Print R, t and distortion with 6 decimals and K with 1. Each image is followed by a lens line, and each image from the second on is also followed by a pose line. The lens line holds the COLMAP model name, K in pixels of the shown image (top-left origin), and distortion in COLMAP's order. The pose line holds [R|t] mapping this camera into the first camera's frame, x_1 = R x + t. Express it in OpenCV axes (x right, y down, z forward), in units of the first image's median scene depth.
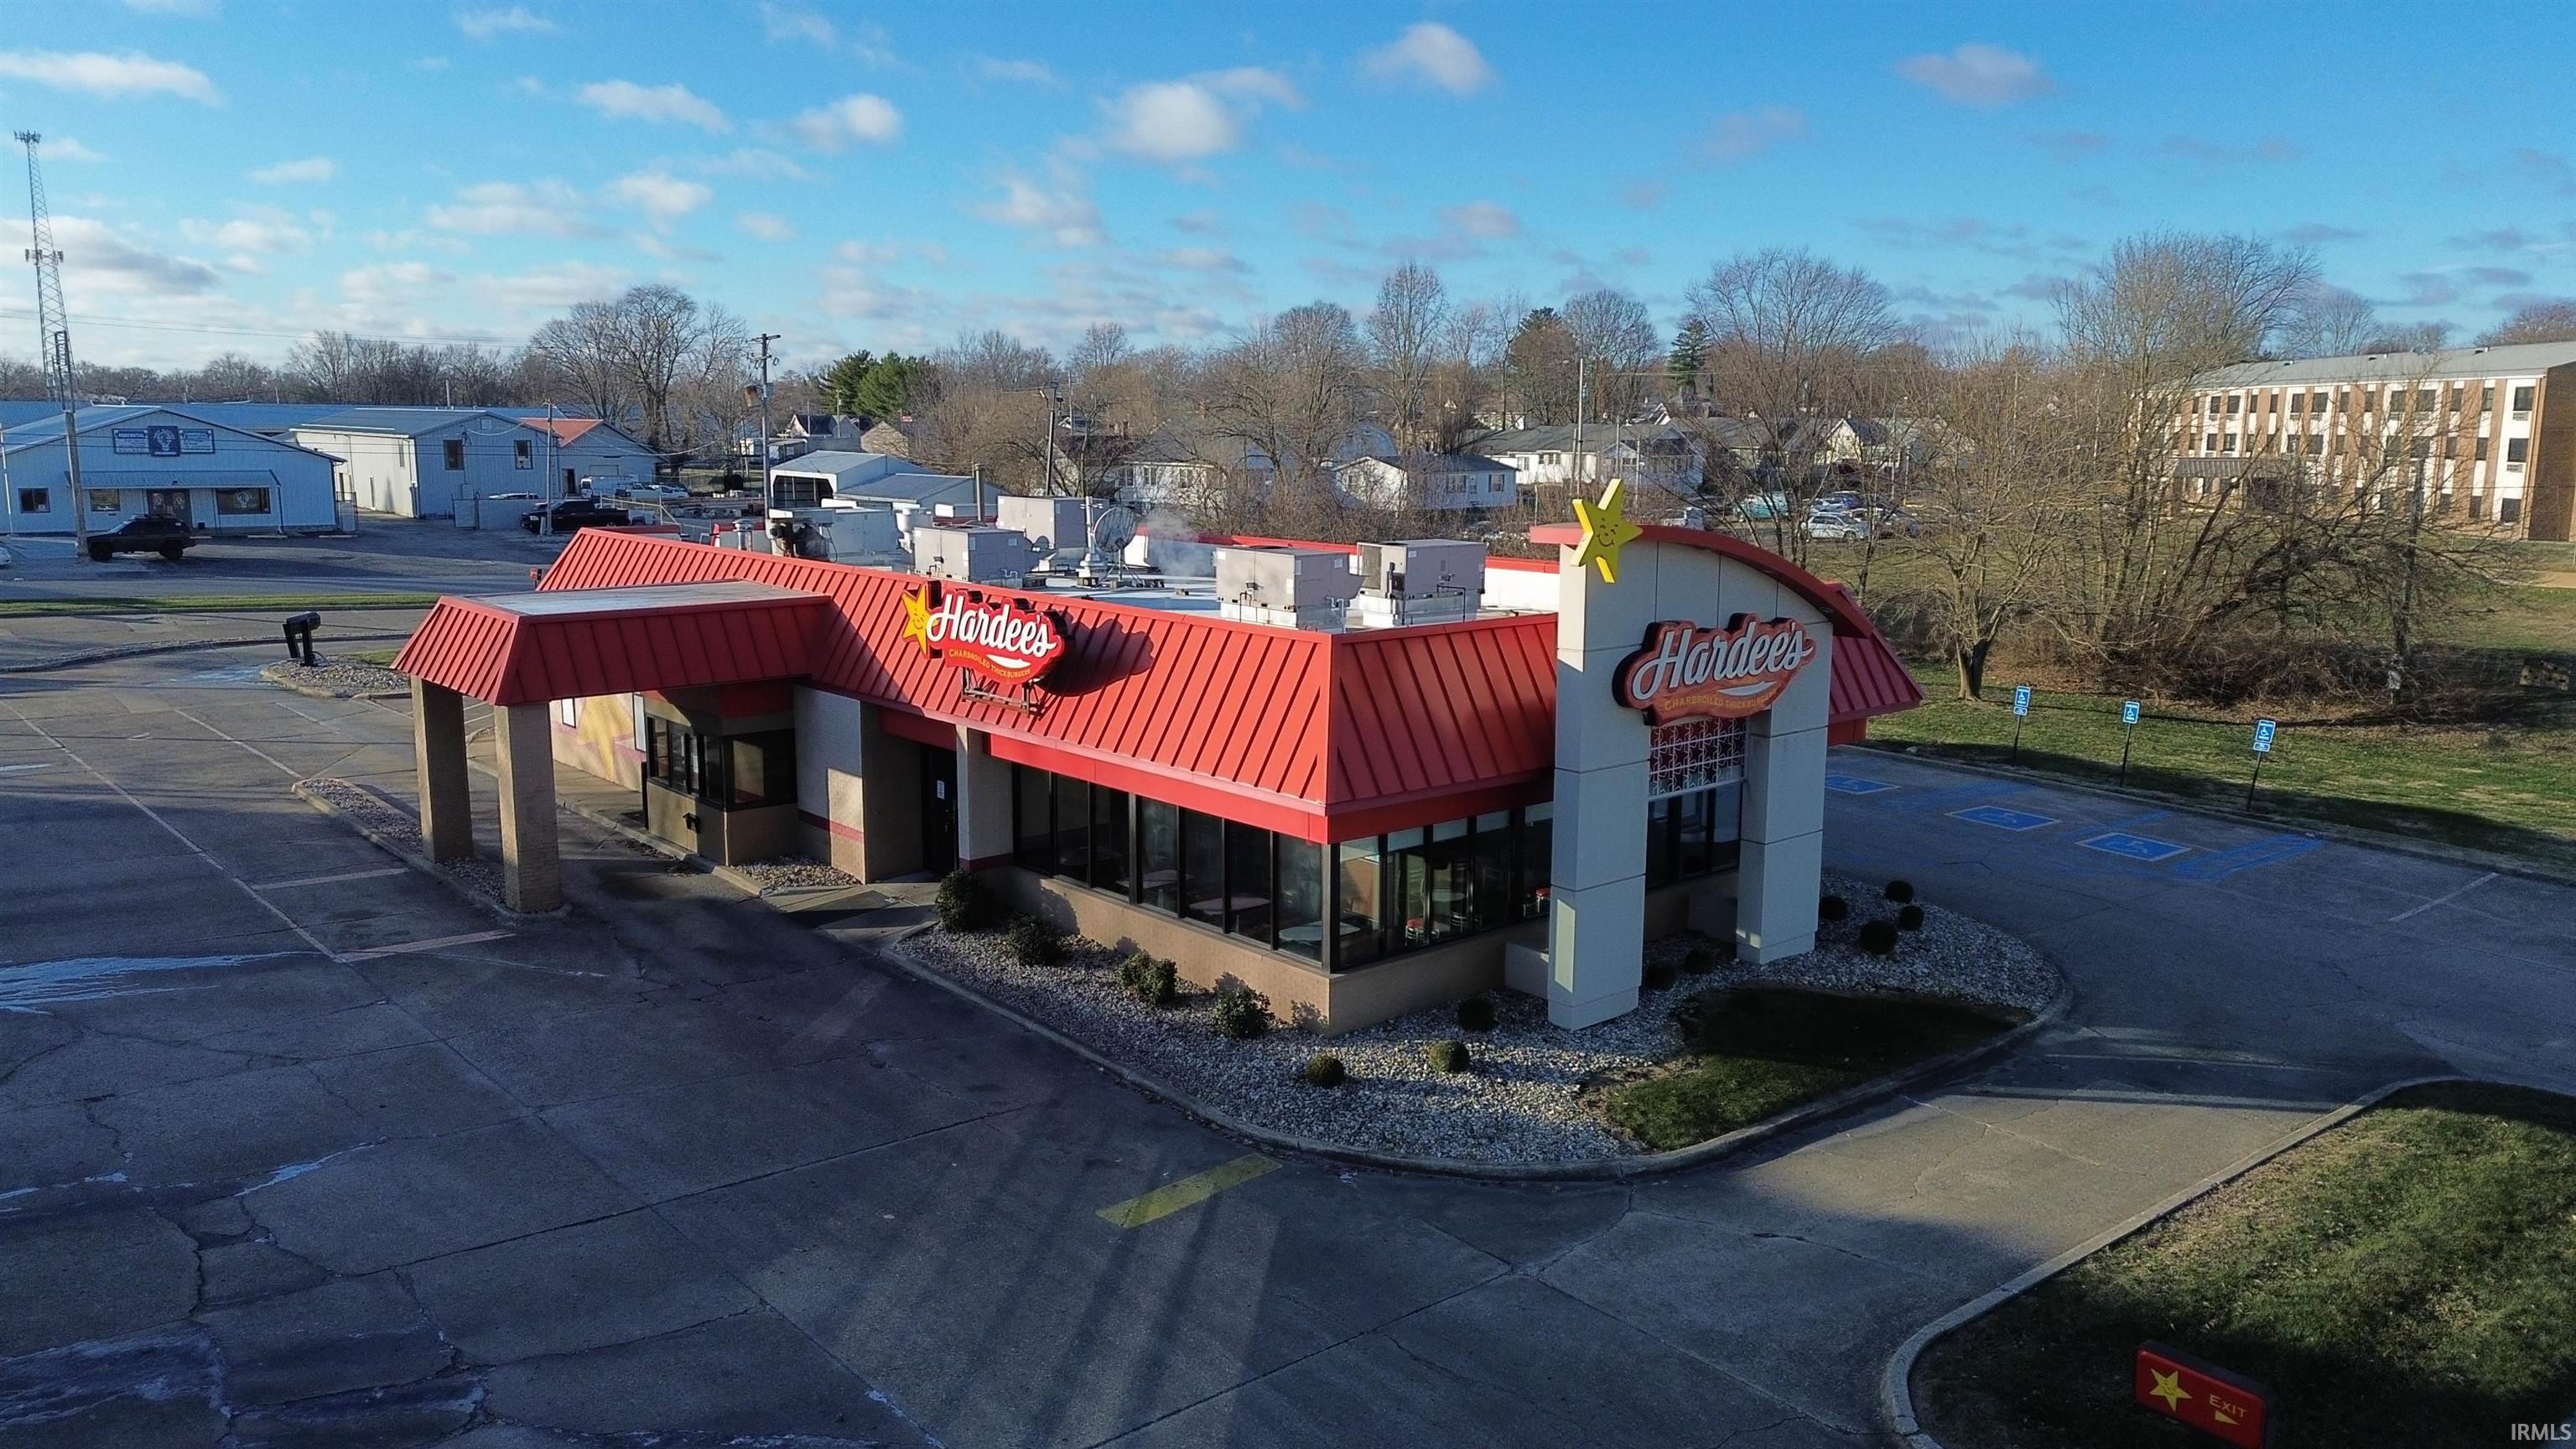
lens RADIAL K [[1792.9, 0, 1288.0], [0, 1792.9, 724.5], [0, 0, 1]] dist [0.084590, -0.073099]
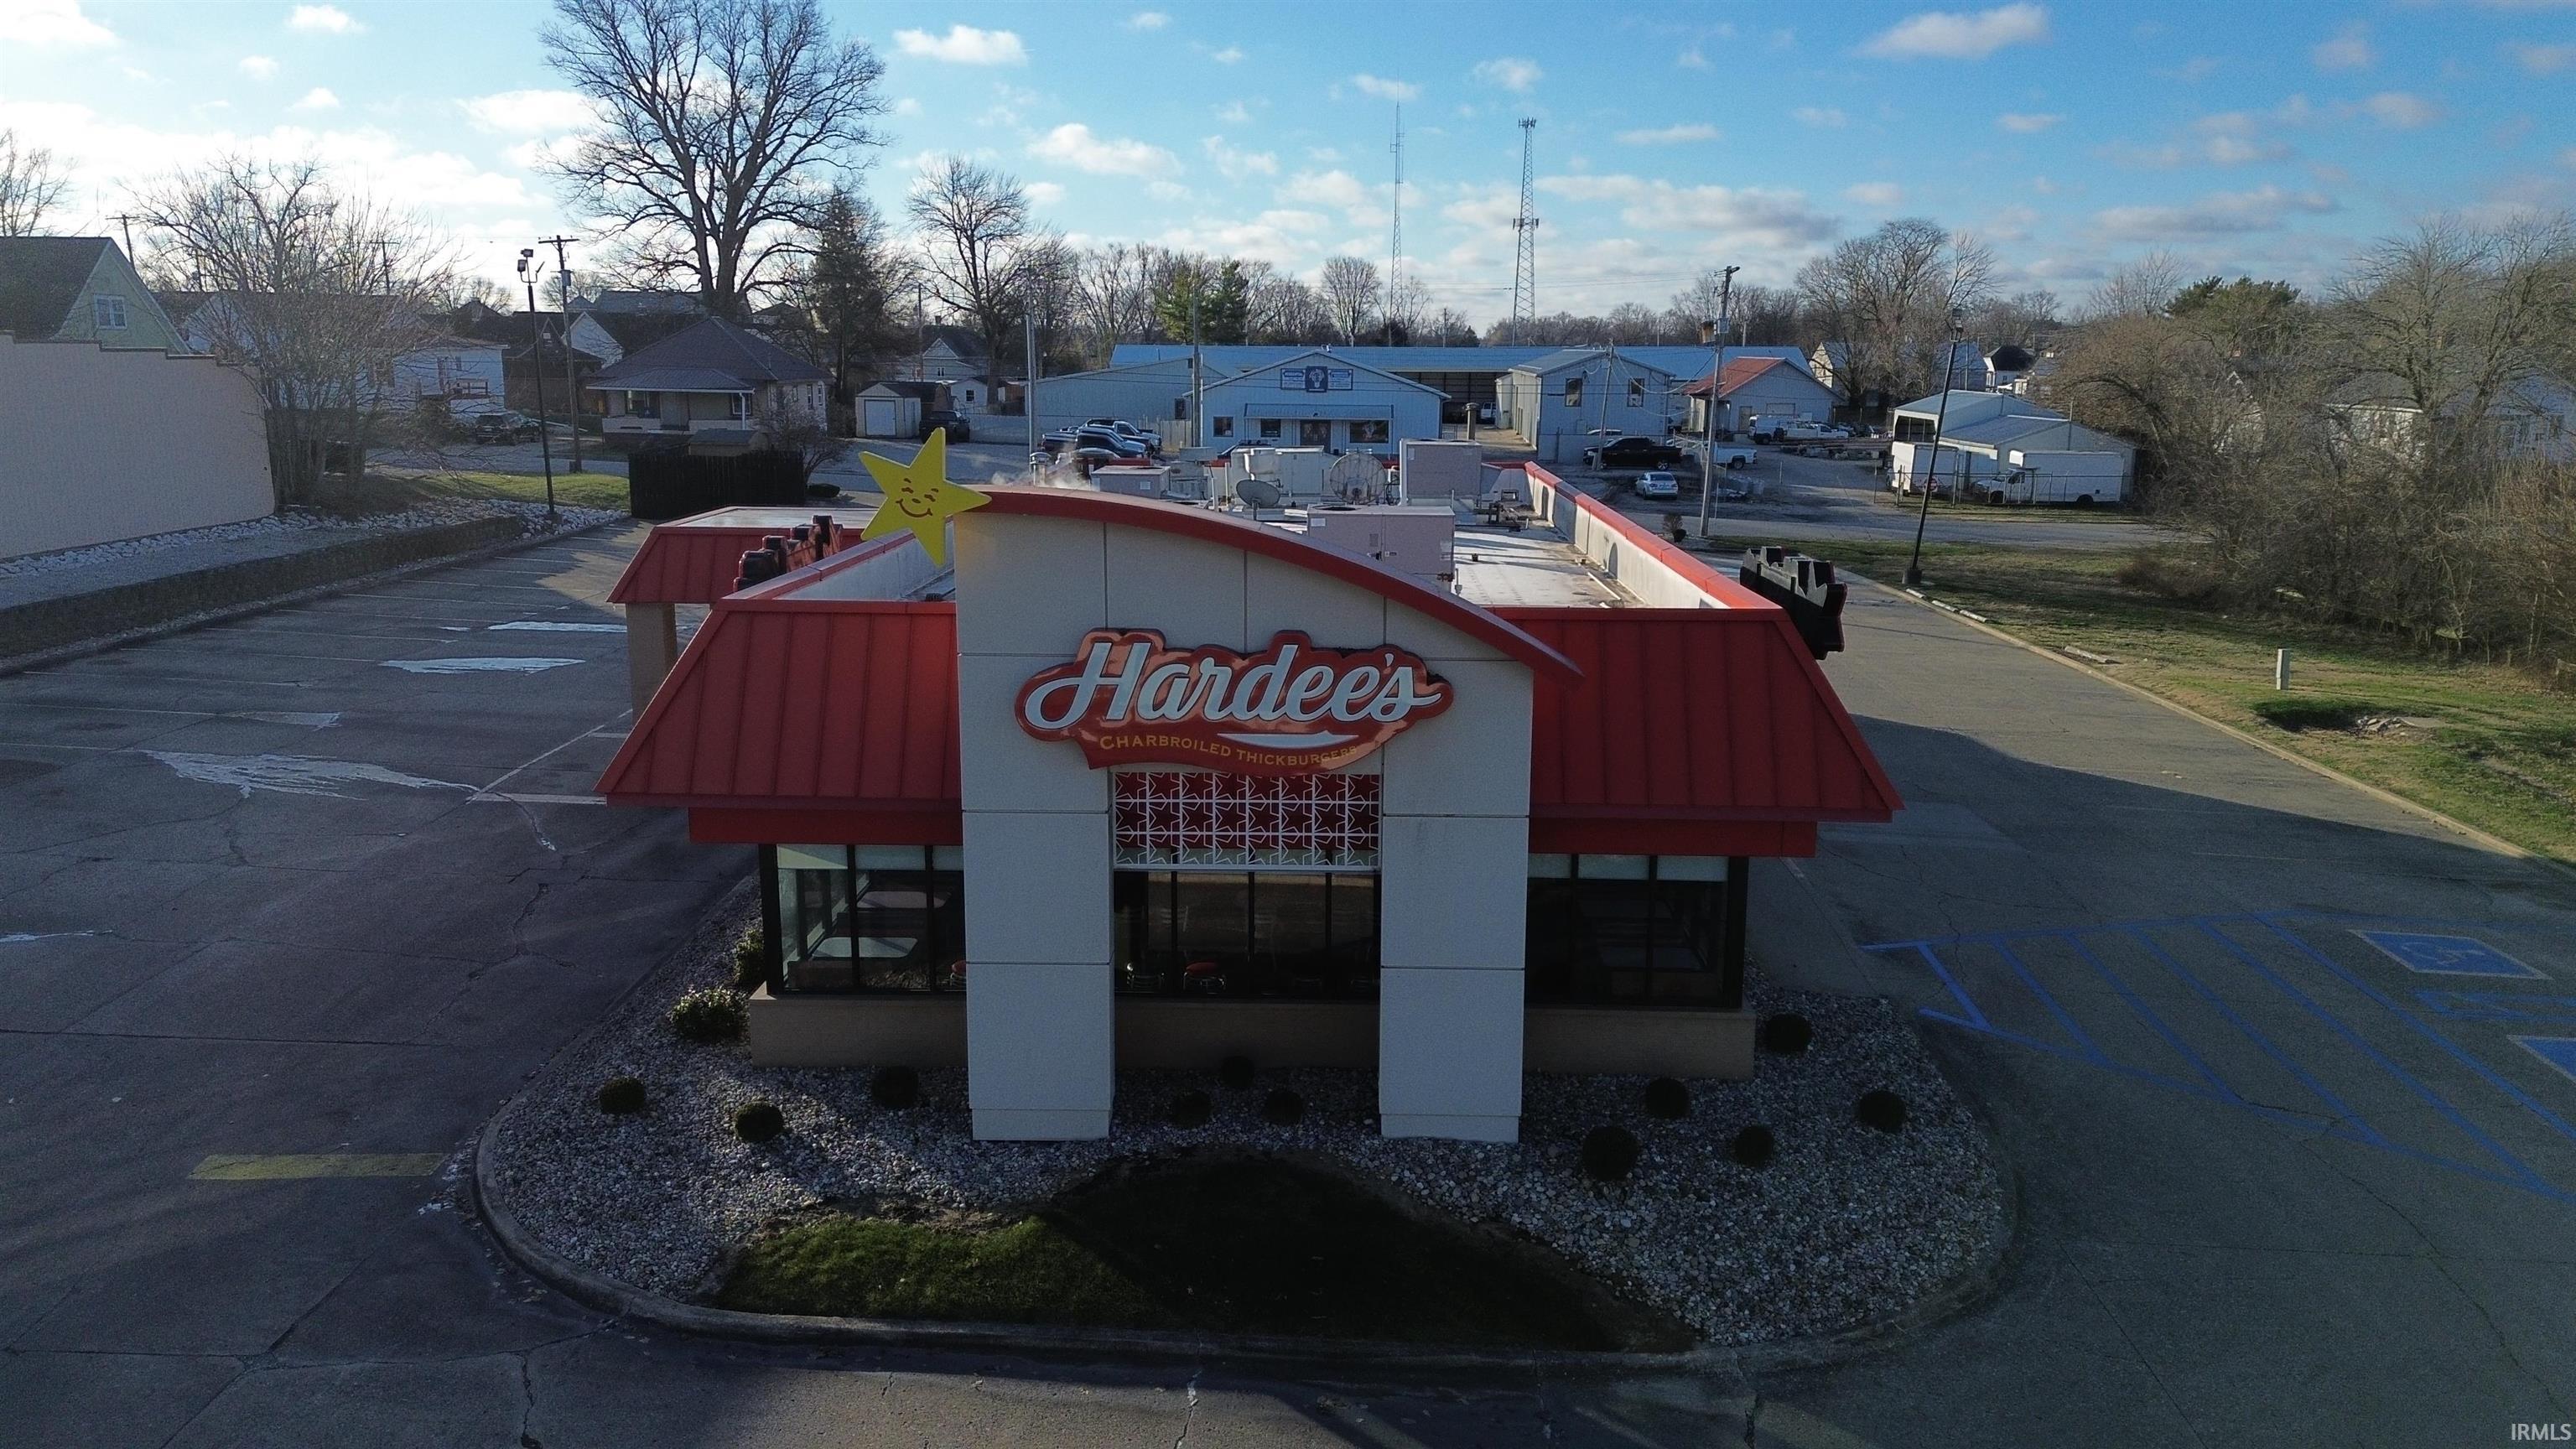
lens RADIAL K [[1792.9, 0, 1288.0], [0, 1792.9, 724.5], [0, 0, 1]] dist [0.084590, -0.073099]
pose [[0.738645, 0.136672, -0.660094, 0.656271], [-0.115277, 0.990416, 0.076070, -0.071798], [0.664165, 0.019905, 0.747321, 0.442846]]
